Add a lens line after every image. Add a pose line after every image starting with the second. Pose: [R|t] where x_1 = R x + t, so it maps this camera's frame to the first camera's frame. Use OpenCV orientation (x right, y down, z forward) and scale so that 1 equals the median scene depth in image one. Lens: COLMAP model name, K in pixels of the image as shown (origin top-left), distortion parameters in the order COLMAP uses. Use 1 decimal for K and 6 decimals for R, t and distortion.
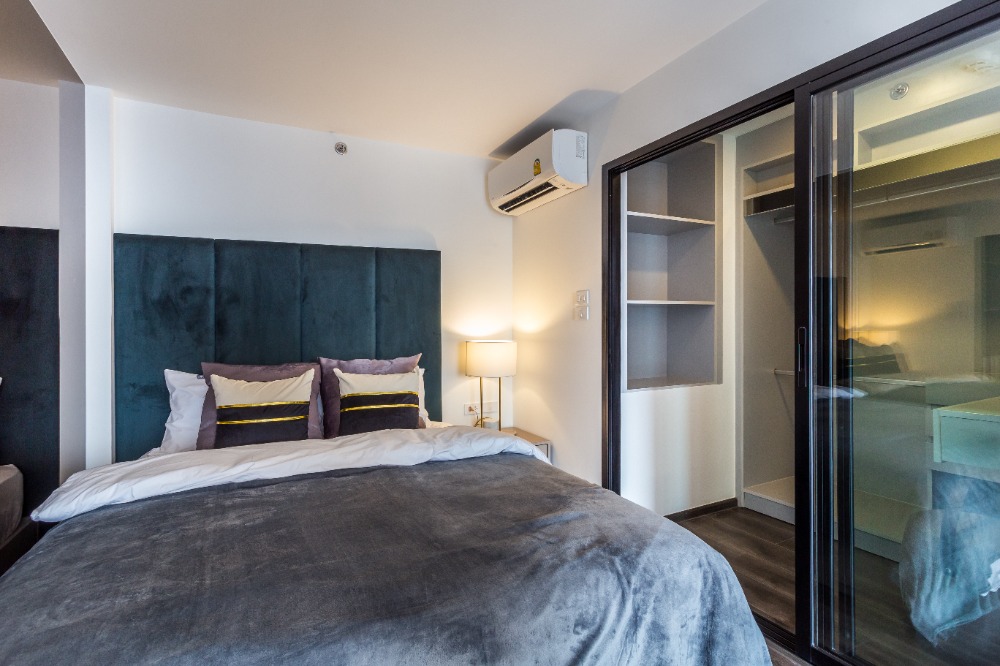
lens RADIAL K [[479.0, 0, 491.4], [0, 479.0, 335.2], [0, 0, 1]] dist [-0.000962, 0.002480]
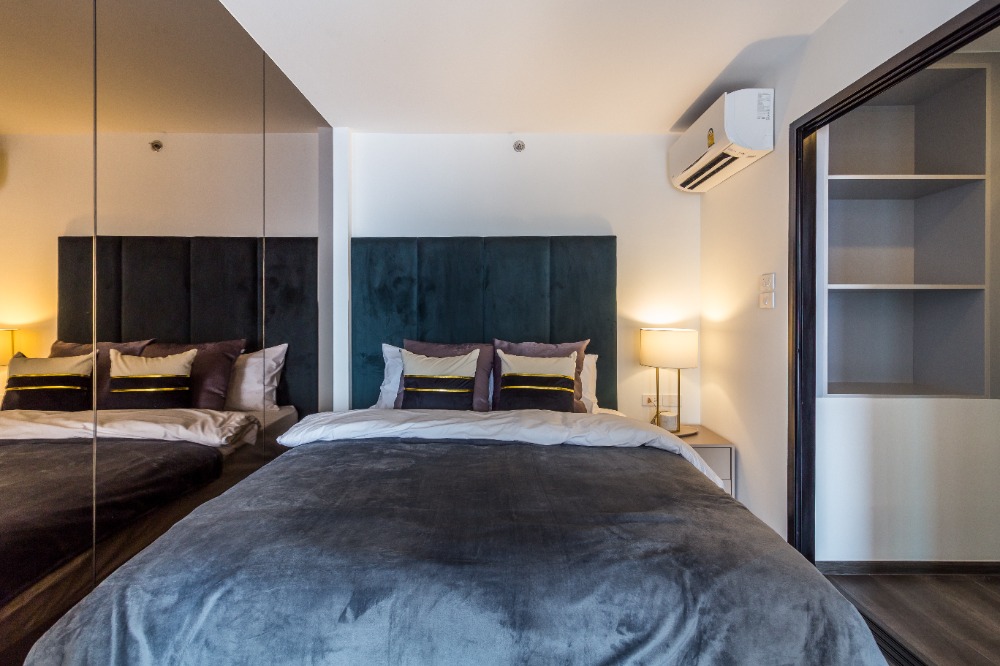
lens RADIAL K [[479.0, 0, 492.1], [0, 479.0, 327.0], [0, 0, 1]] dist [-0.000962, 0.002480]
pose [[0.888784, 0.029798, -0.457356, 0.158751], [-0.023992, 0.999541, 0.018499, -0.002202], [0.457698, -0.005469, 0.889091, 0.011646]]
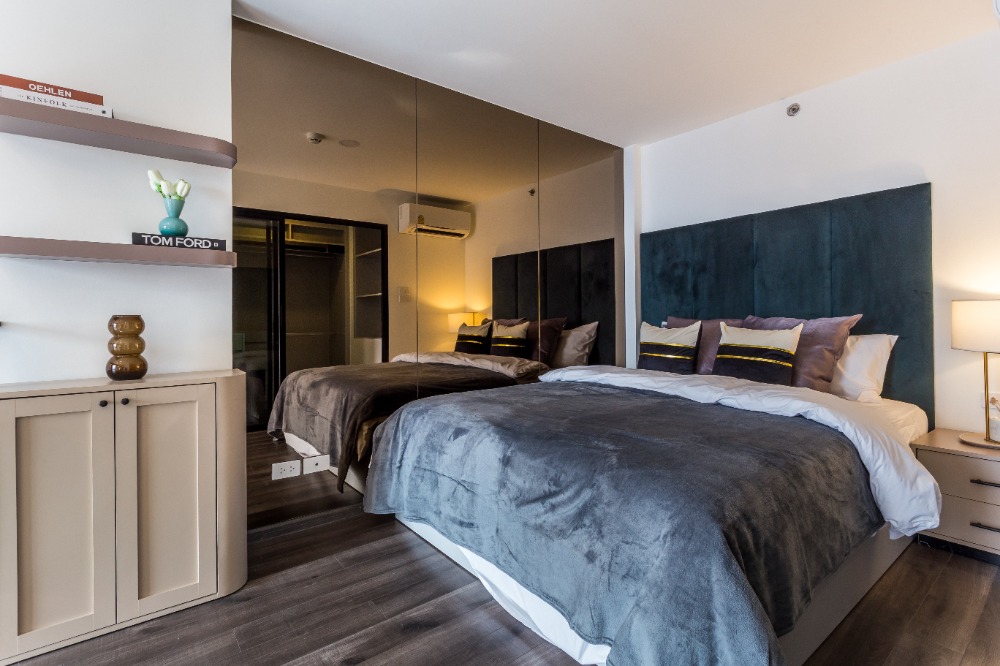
lens RADIAL K [[479.0, 0, 518.1], [0, 479.0, 321.3], [0, 0, 1]] dist [-0.000962, 0.002480]
pose [[0.214978, 0.020093, -0.976412, 0.669161], [-0.013934, 0.999750, 0.017505, 0.053248], [0.976519, 0.009842, 0.215205, 0.266430]]
